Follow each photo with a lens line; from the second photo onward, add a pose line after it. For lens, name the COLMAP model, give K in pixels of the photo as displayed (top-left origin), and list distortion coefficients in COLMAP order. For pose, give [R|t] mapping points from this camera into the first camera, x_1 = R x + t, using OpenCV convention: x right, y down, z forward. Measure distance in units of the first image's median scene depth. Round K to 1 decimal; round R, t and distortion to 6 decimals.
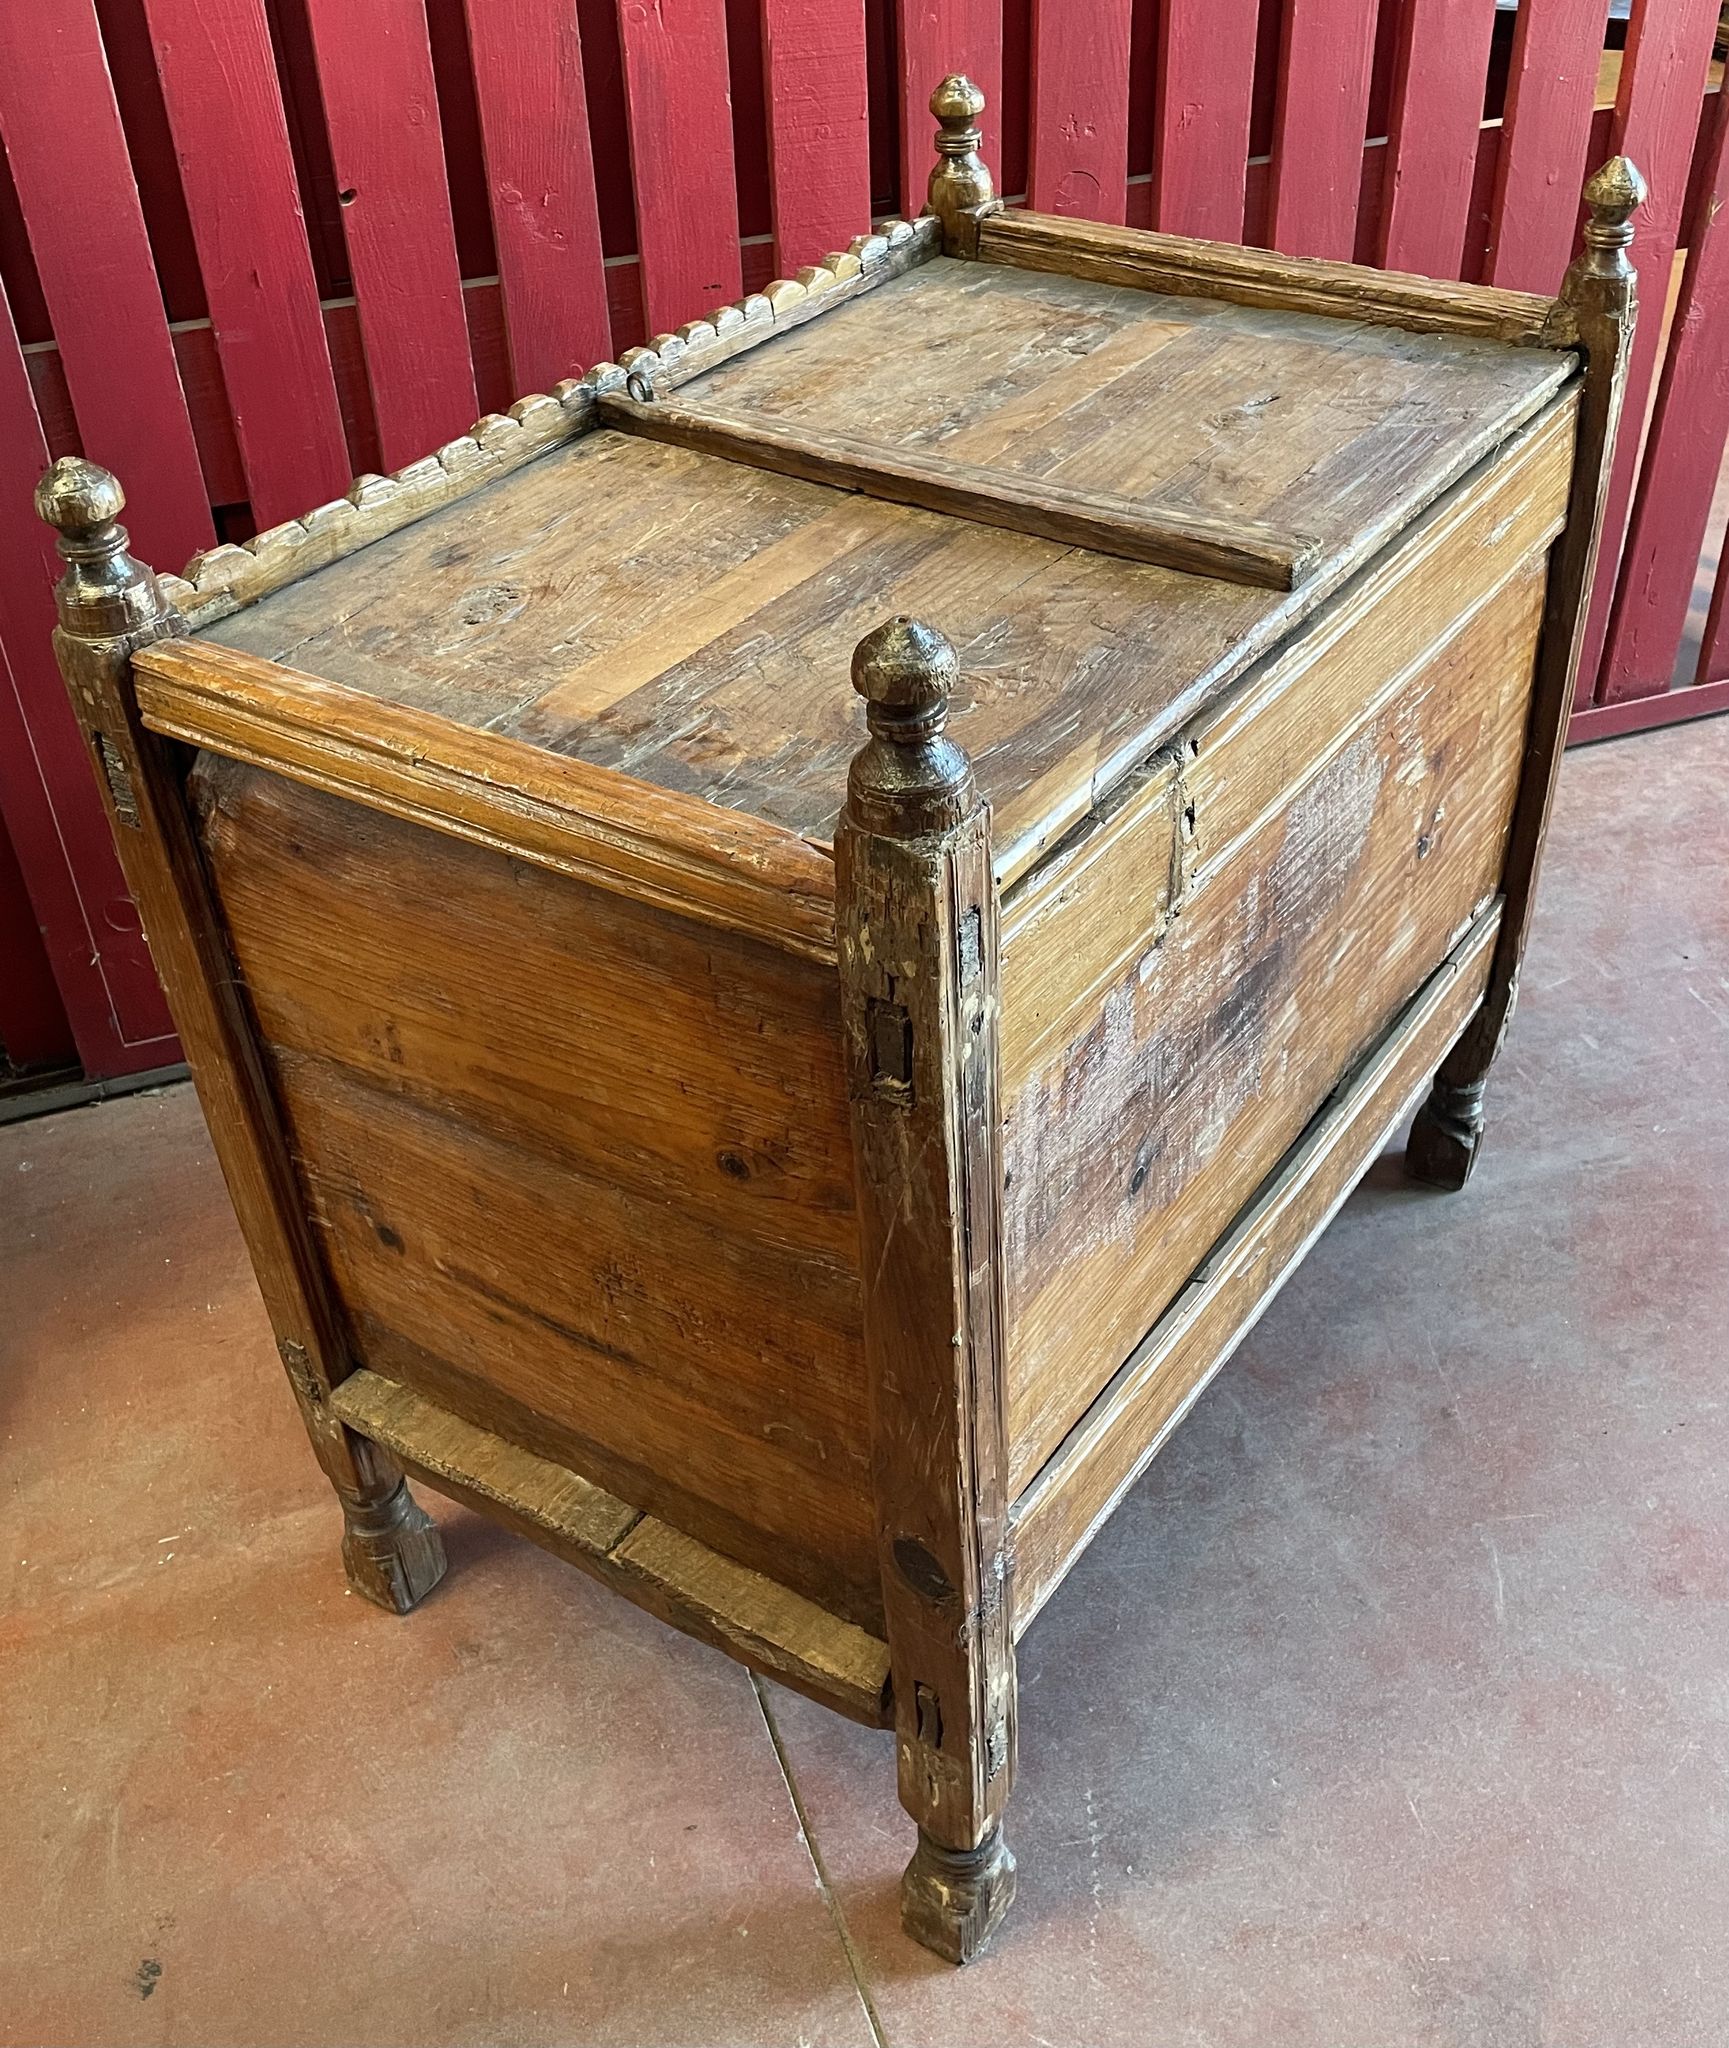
lens RADIAL K [[2196.6, 0, 872.9], [0, 2196.6, 896.3], [0, 0, 1]] dist [0.075076, 0.000000]
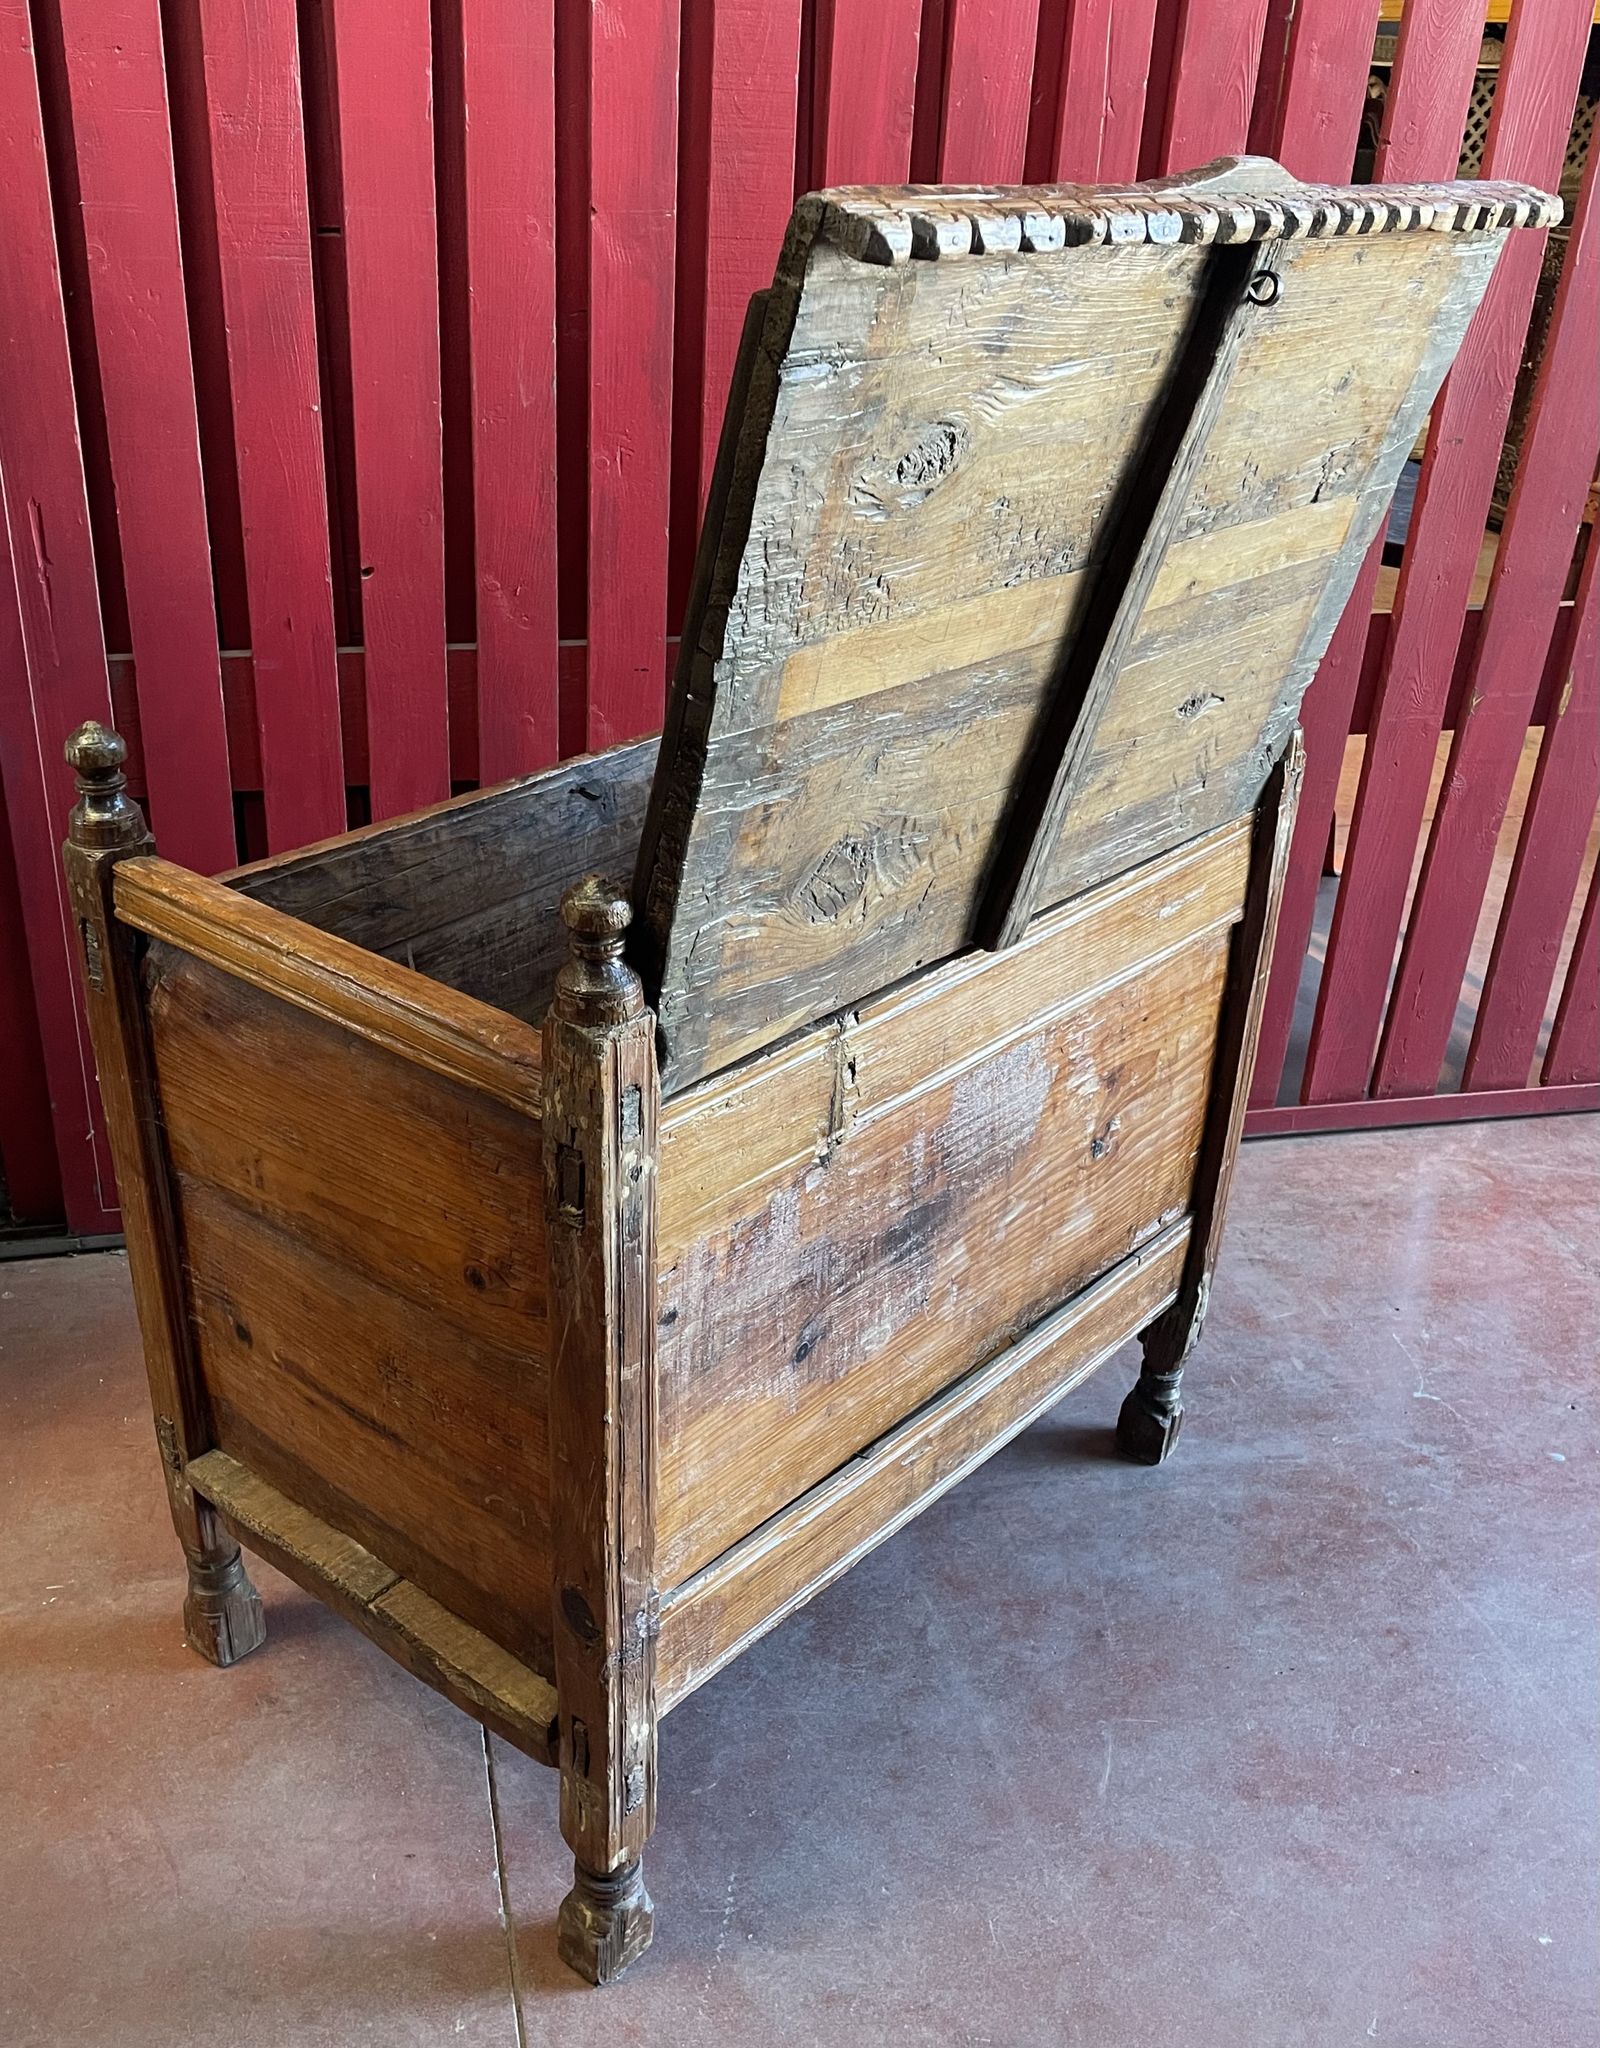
lens RADIAL K [[2052.6, 0, 752.7], [0, 2052.6, 998.7], [0, 0, 1]] dist [0.085994, 0.000000]
pose [[0.989925, 0.119783, -0.075505, 0.137888], [-0.128348, 0.984292, -0.121227, 0.064801], [0.059798, 0.129697, 0.989749, -0.202259]]
